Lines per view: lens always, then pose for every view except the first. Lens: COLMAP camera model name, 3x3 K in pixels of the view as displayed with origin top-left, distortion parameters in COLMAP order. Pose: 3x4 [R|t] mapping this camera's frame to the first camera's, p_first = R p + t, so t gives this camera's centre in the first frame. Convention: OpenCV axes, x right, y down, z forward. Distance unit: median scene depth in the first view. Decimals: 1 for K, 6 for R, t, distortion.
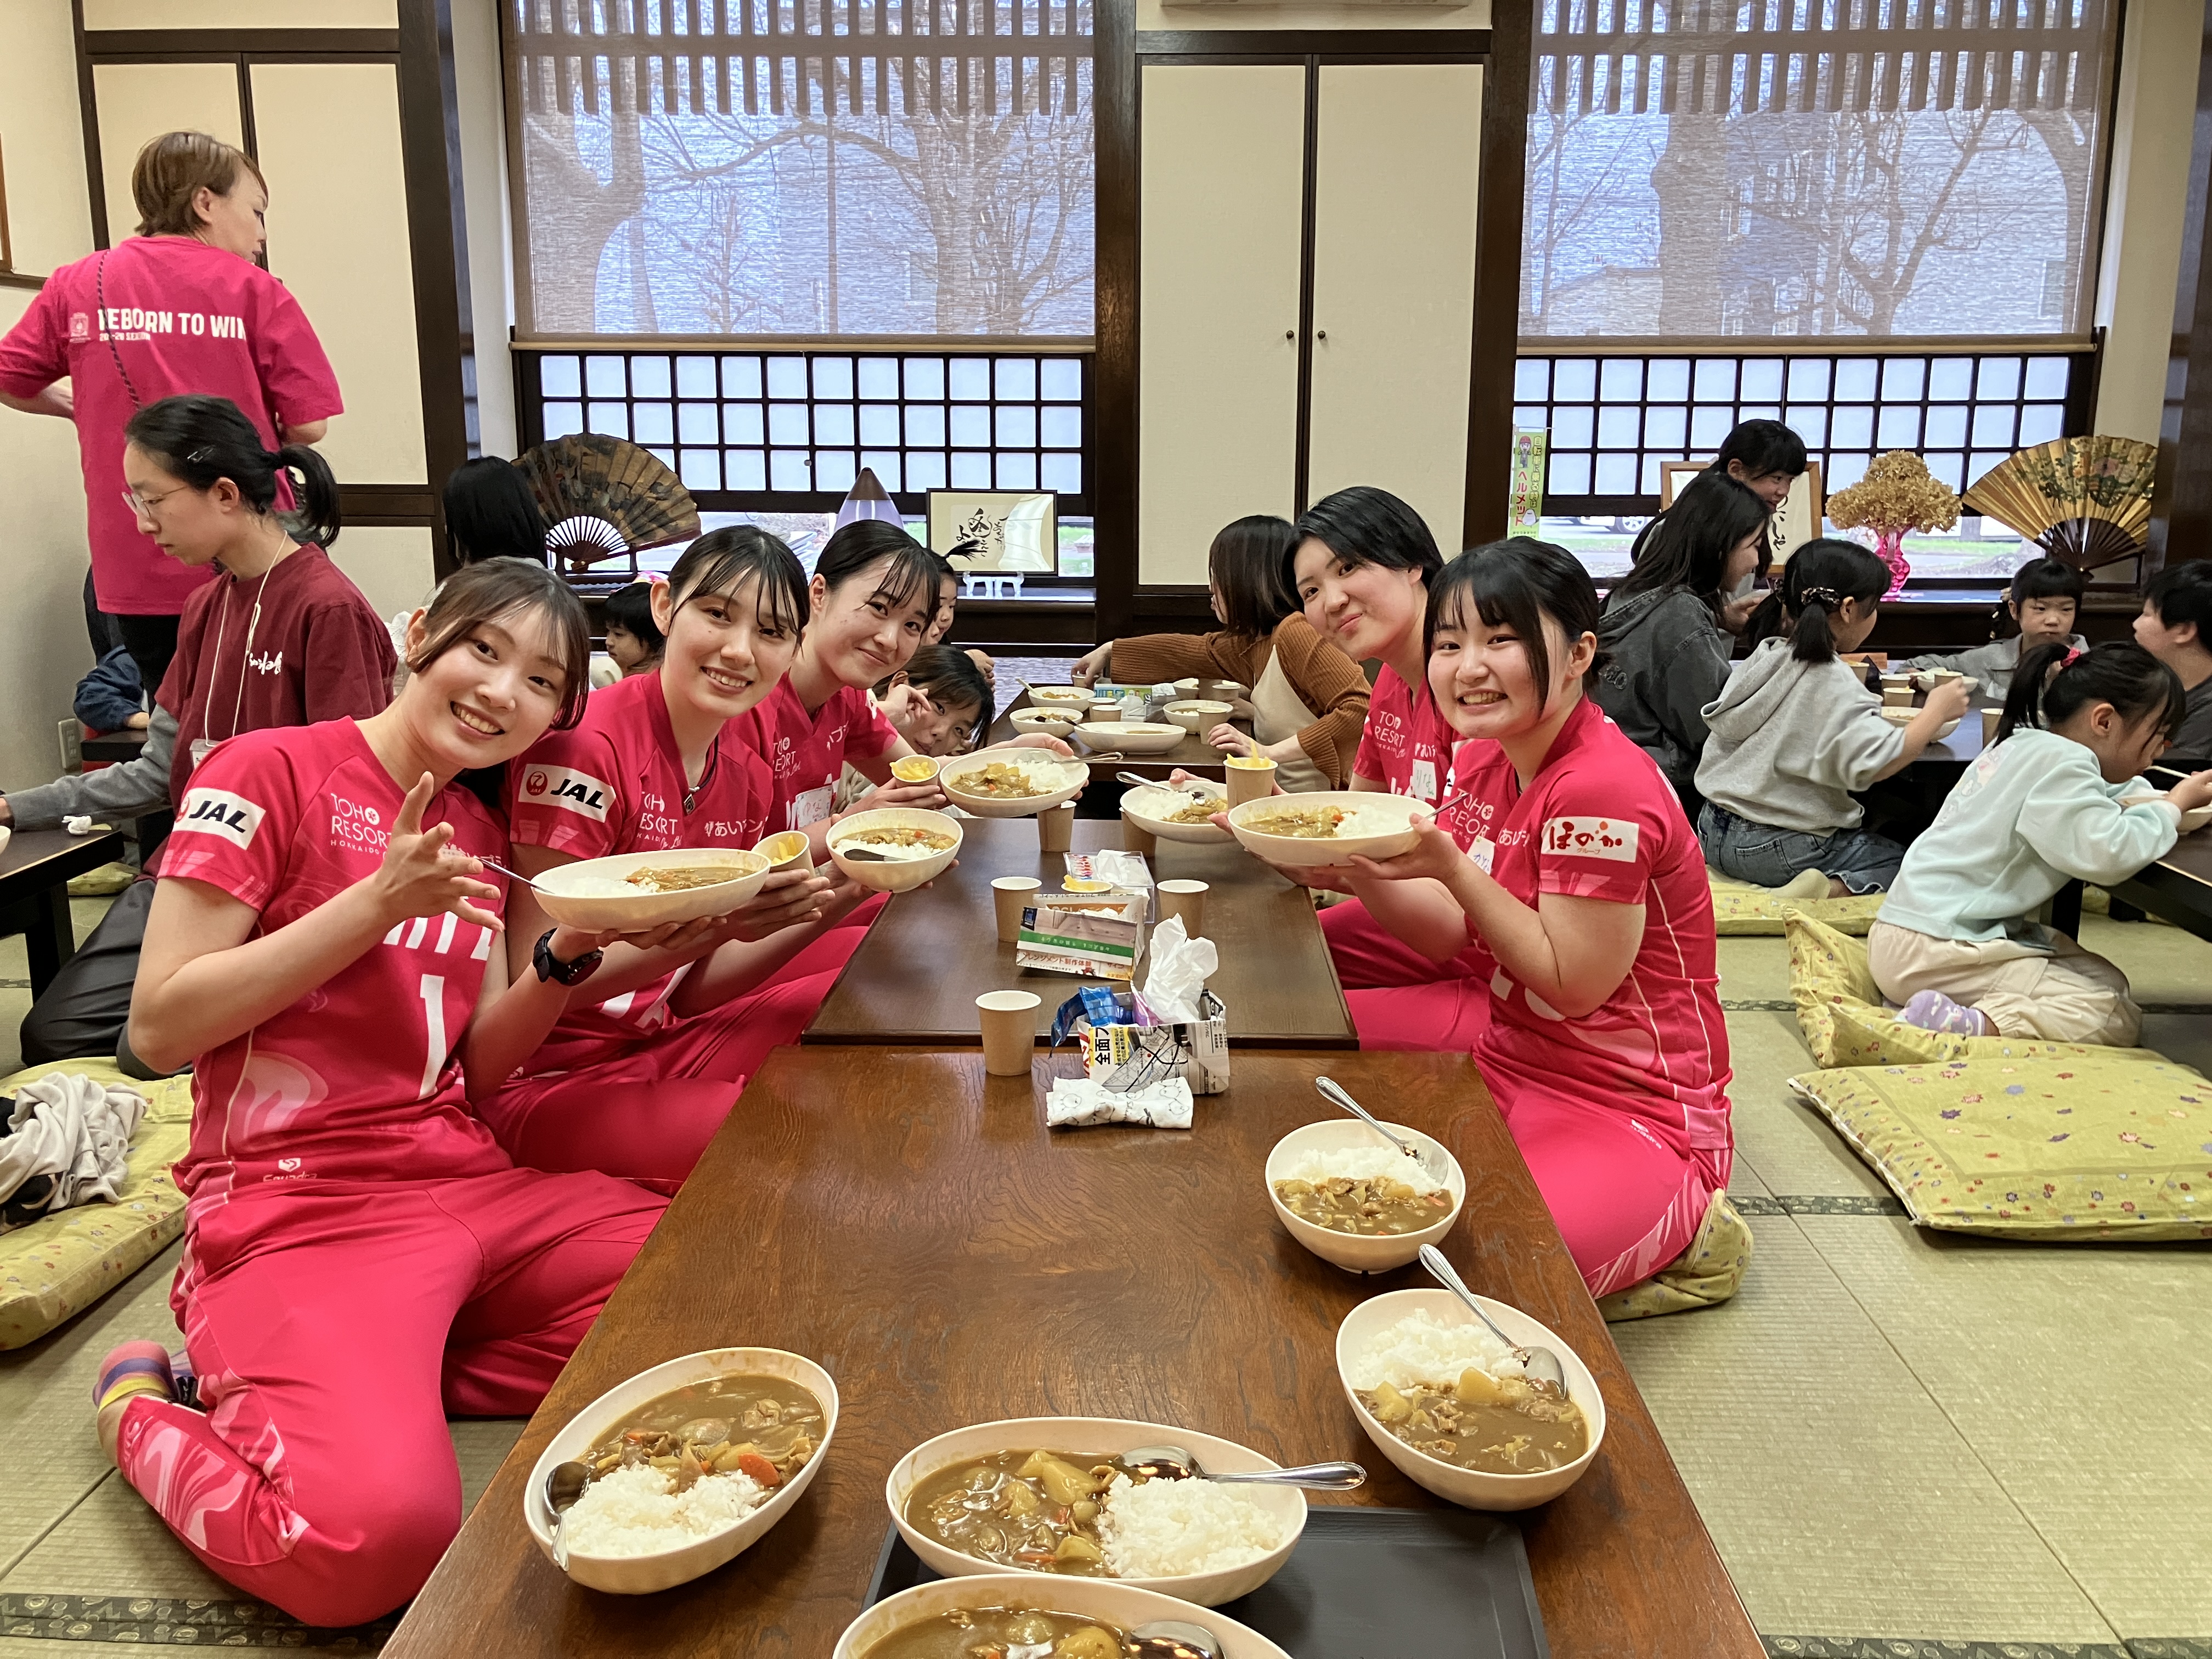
lens RADIAL K [[1813.7, 0, 1106.0], [0, 1813.7, 829.5], [0, 0, 1]] dist [-0.004142, 0.002233]
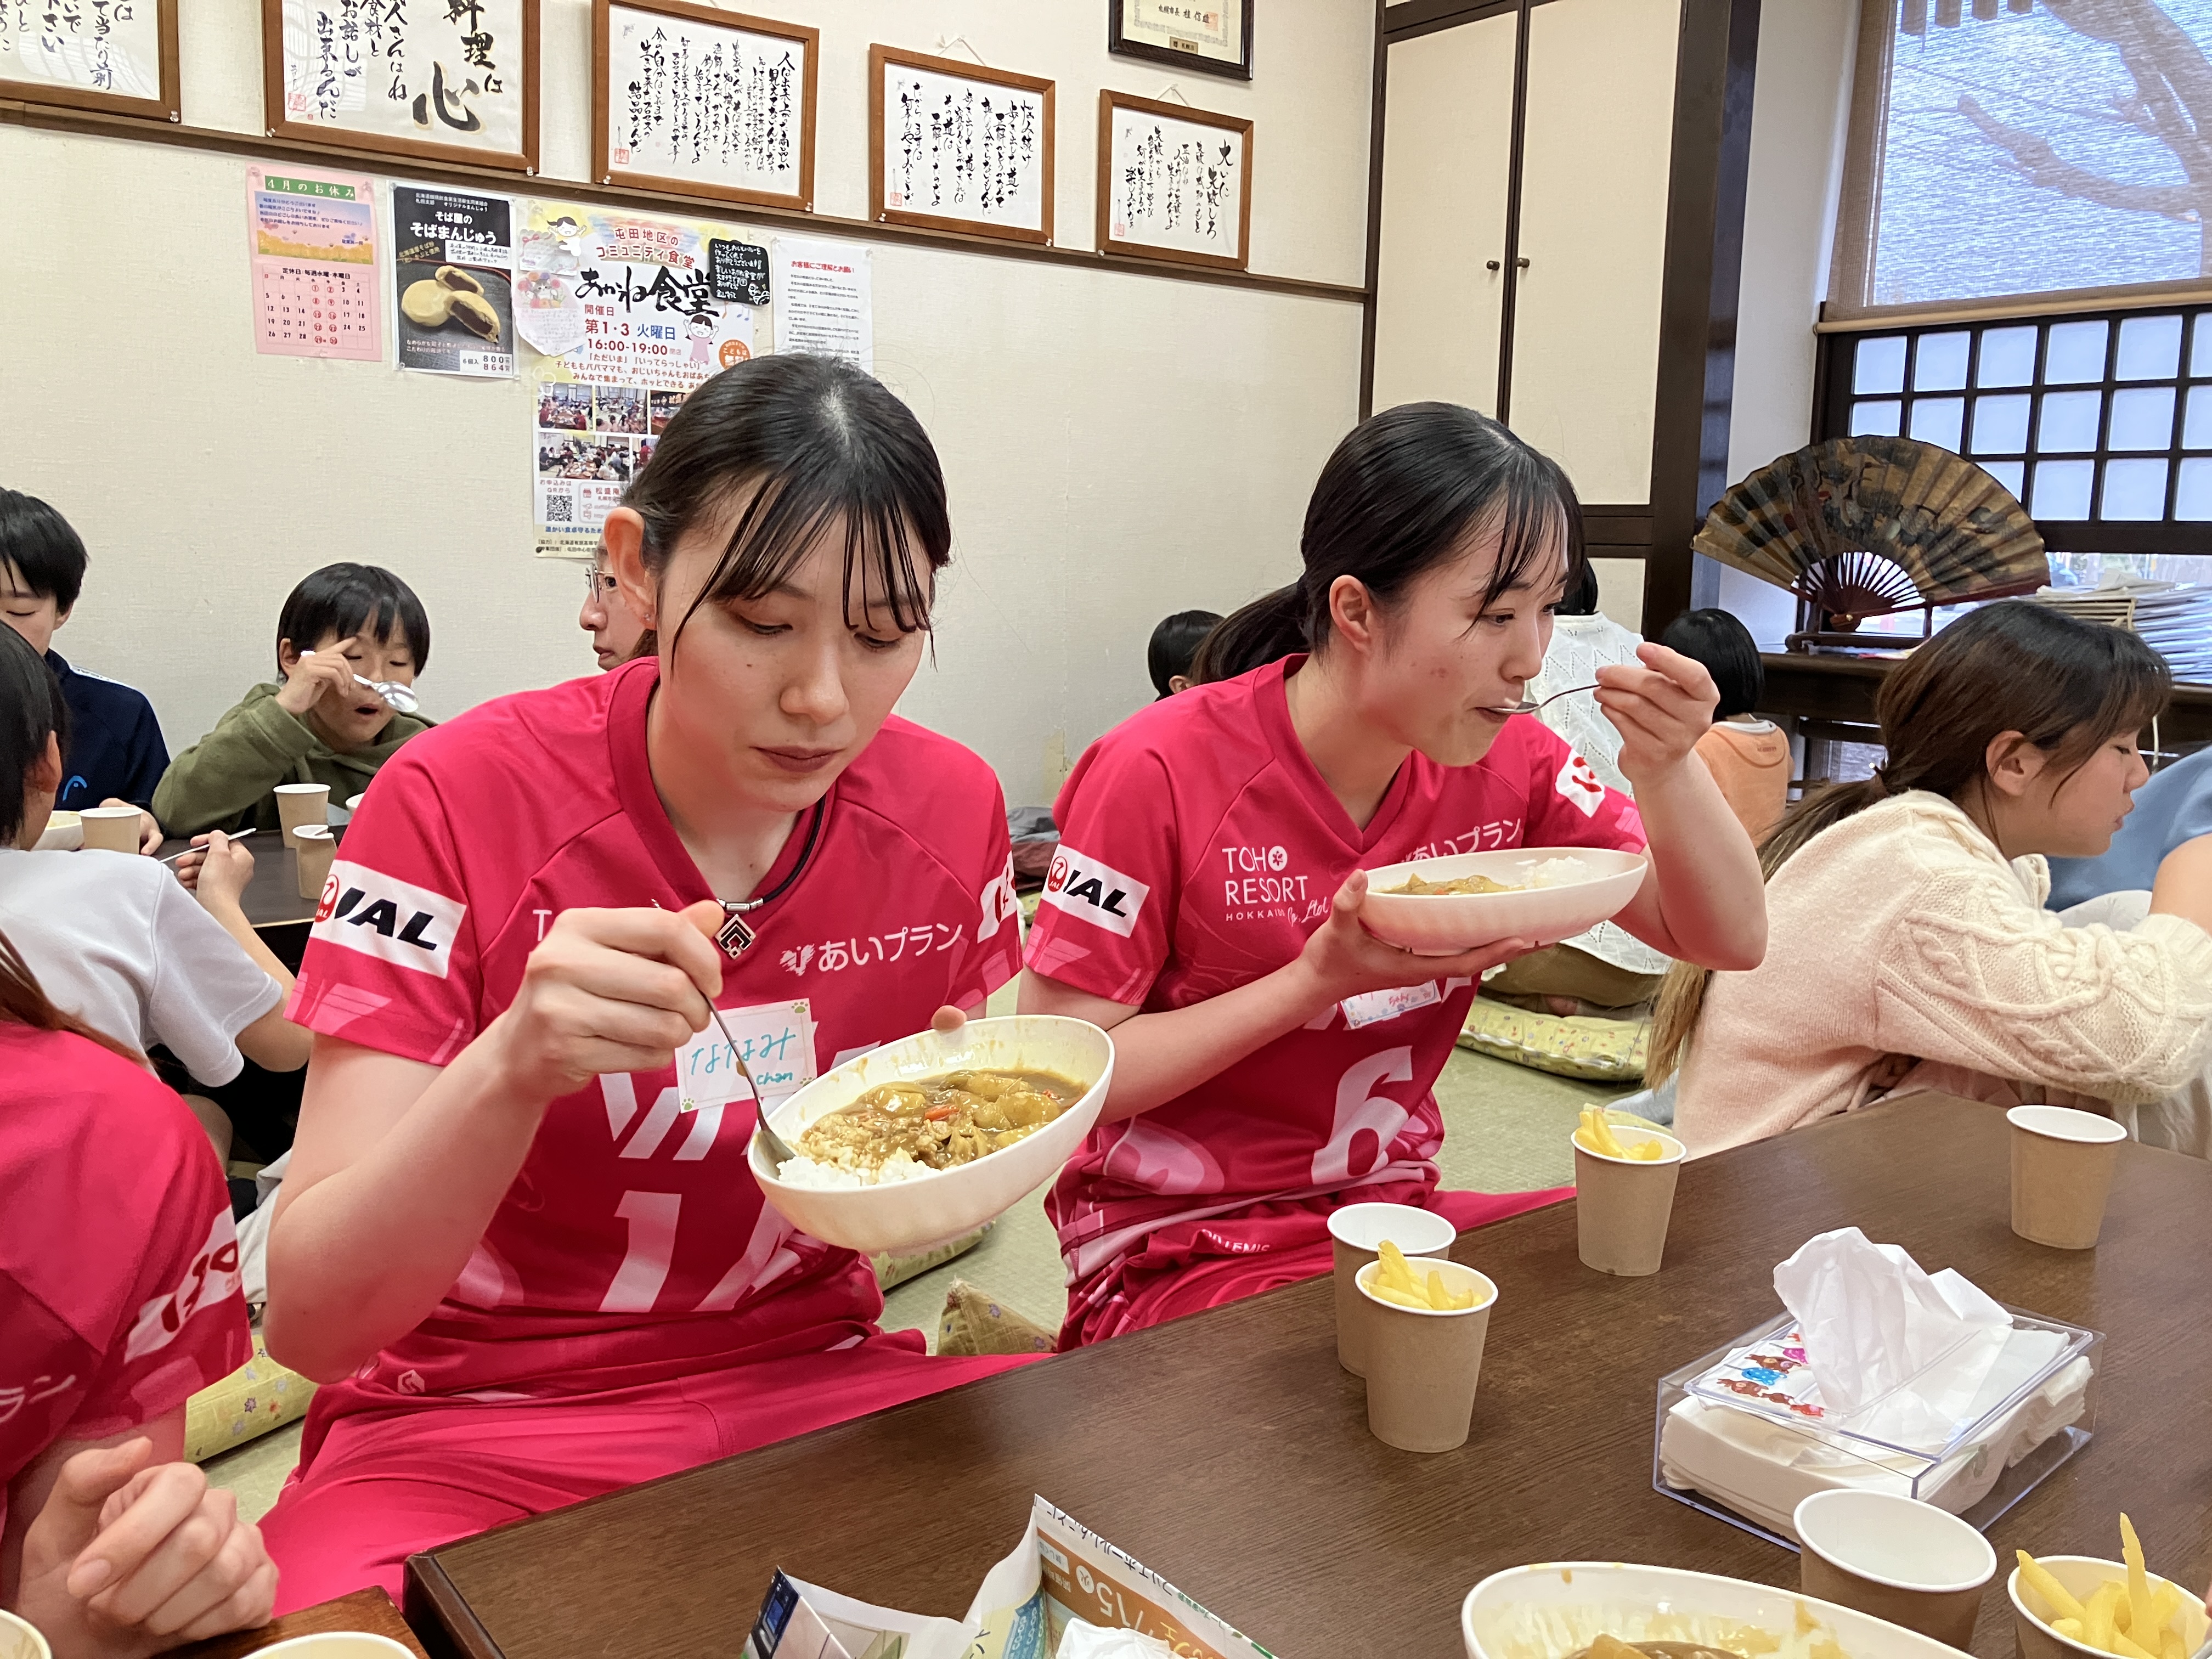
lens RADIAL K [[1813.7, 0, 1106.0], [0, 1813.7, 829.5], [0, 0, 1]] dist [-0.004142, 0.002233]
pose [[0.627115, 0.133868, -0.767337, 0.089276], [-0.169458, 0.984973, 0.033345, -0.037385], [0.760270, 0.109120, 0.640376, 0.319369]]
